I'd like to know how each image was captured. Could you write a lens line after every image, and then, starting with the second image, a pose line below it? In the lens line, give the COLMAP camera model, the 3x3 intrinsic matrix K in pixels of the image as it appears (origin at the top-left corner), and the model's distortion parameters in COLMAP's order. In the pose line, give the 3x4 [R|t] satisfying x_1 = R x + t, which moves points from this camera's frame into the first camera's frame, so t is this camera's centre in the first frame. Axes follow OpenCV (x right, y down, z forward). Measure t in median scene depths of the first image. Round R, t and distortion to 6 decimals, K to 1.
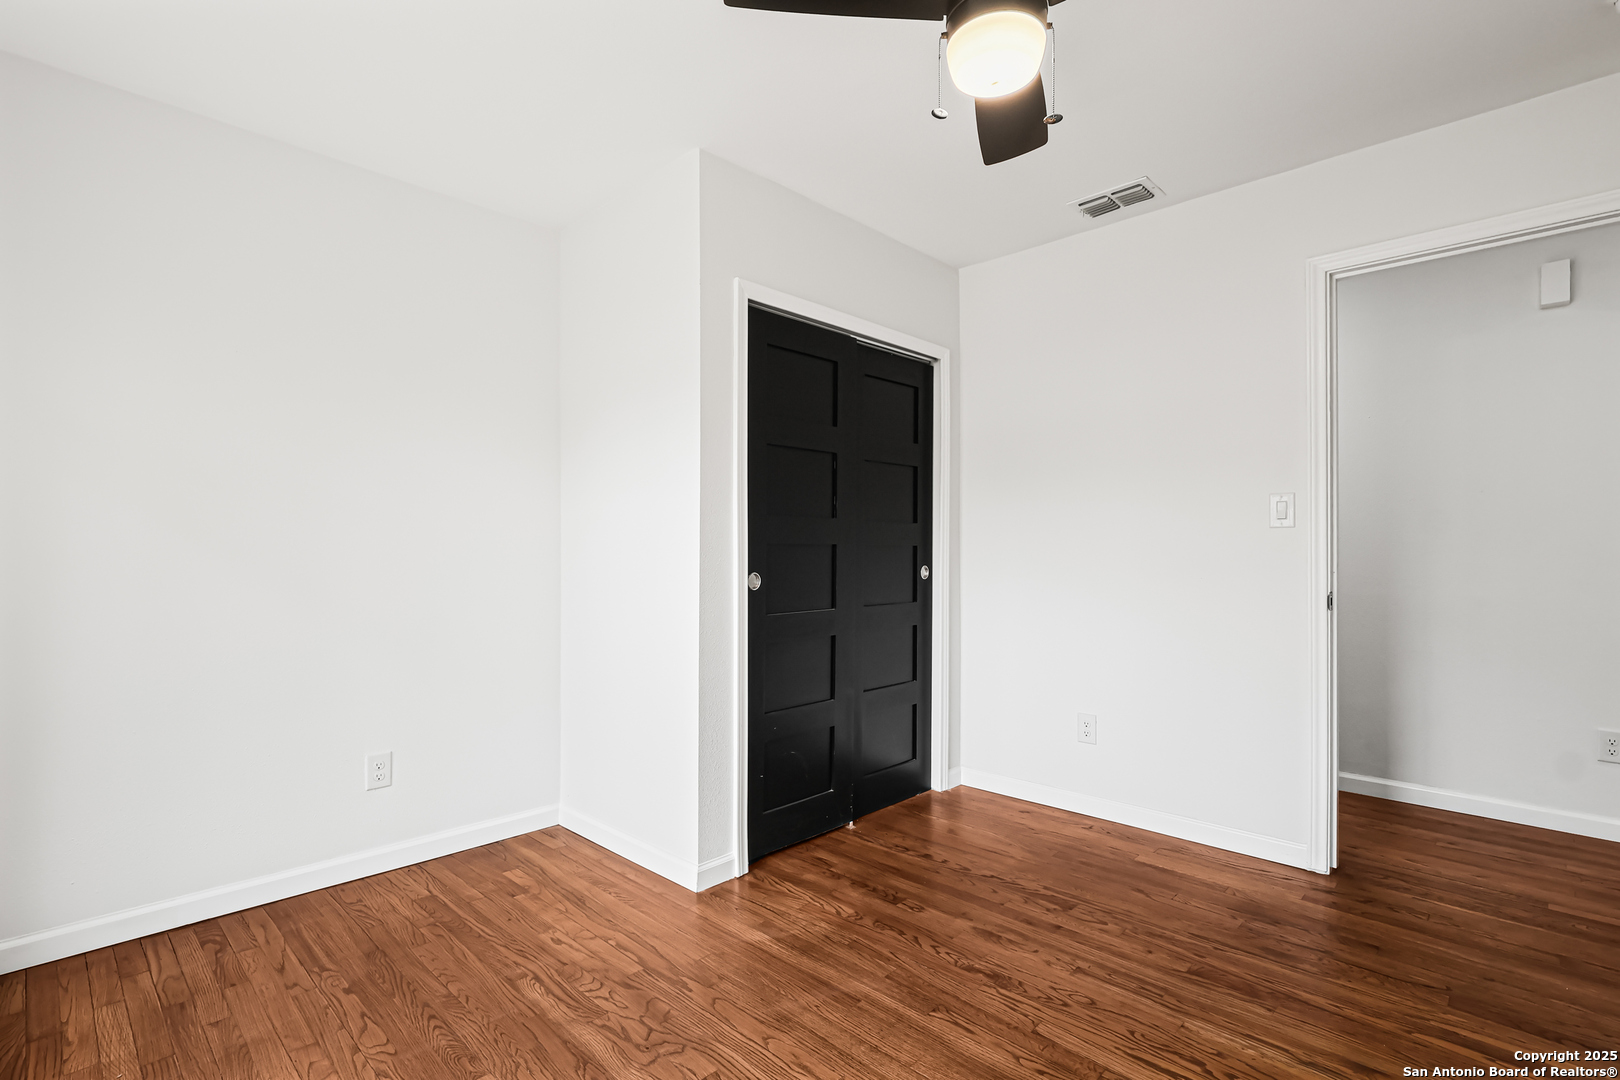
lens RADIAL K [[751.0, 0, 806.9], [0, 751.0, 544.7], [0, 0, 1]] dist [-0.004481, 0.001637]
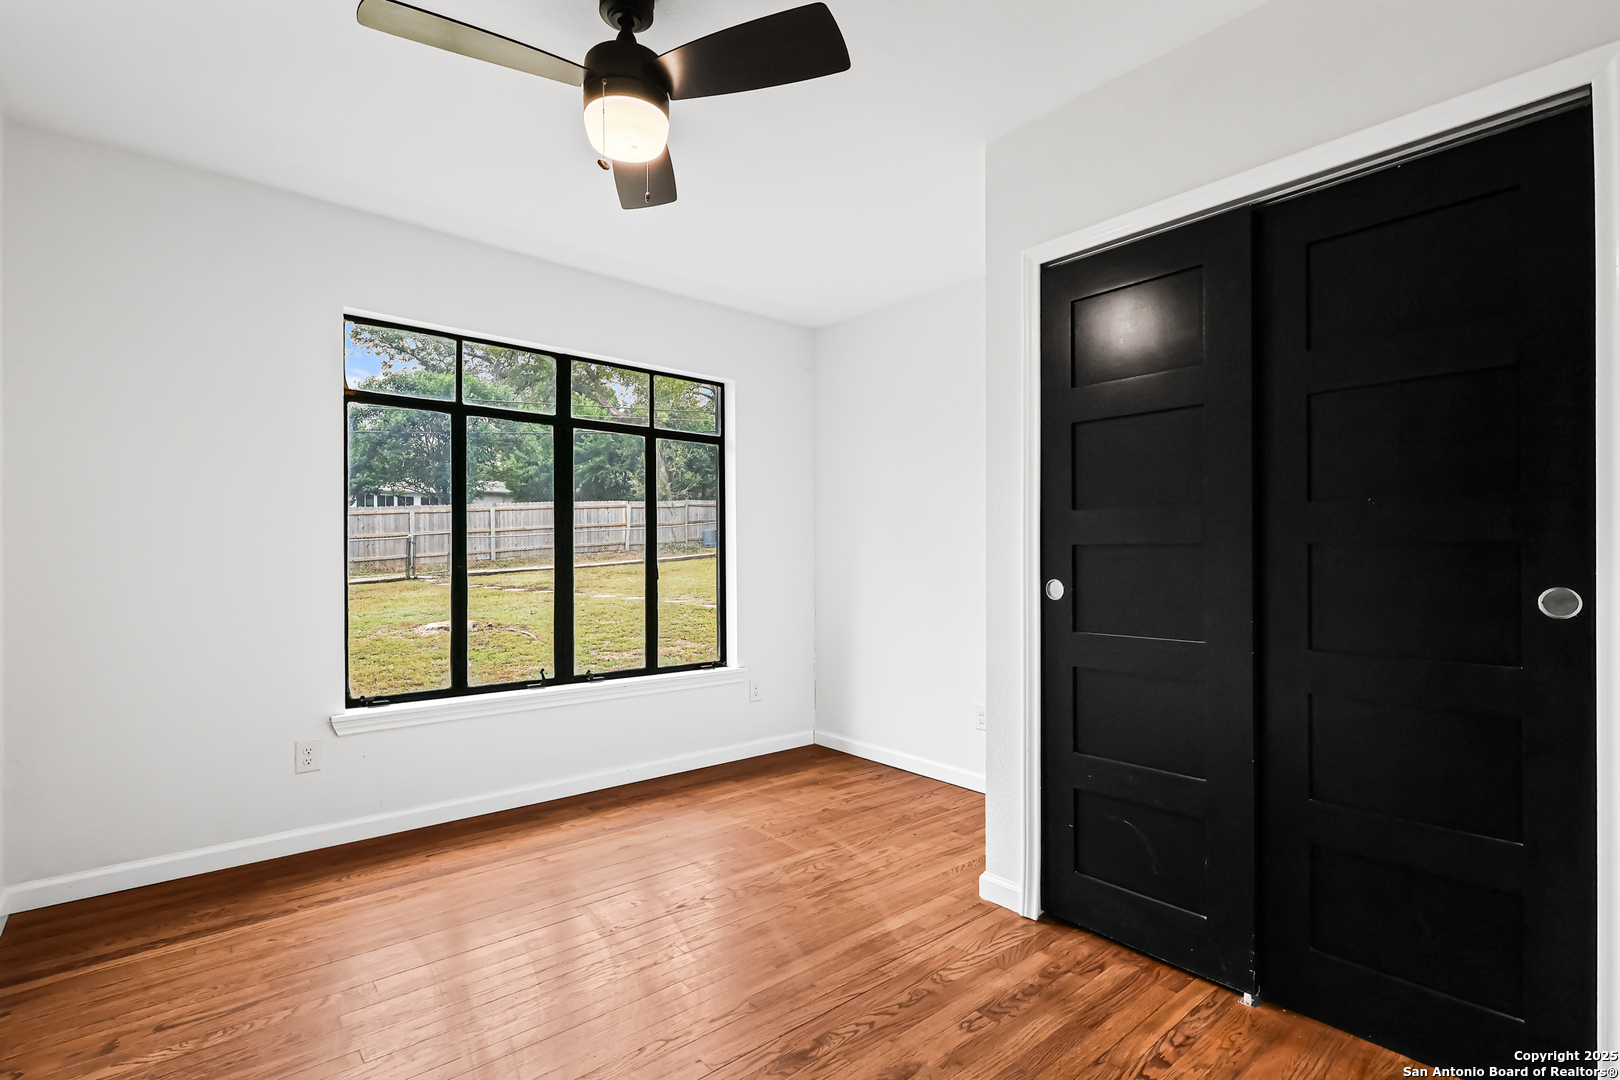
lens RADIAL K [[751.0, 0, 803.3], [0, 751.0, 548.4], [0, 0, 1]] dist [-0.004481, 0.001637]
pose [[-0.086870, -0.011483, -0.996153, 0.954444], [0.009882, 0.999874, -0.012387, 0.011872], [0.996171, -0.010920, -0.086746, 0.938802]]
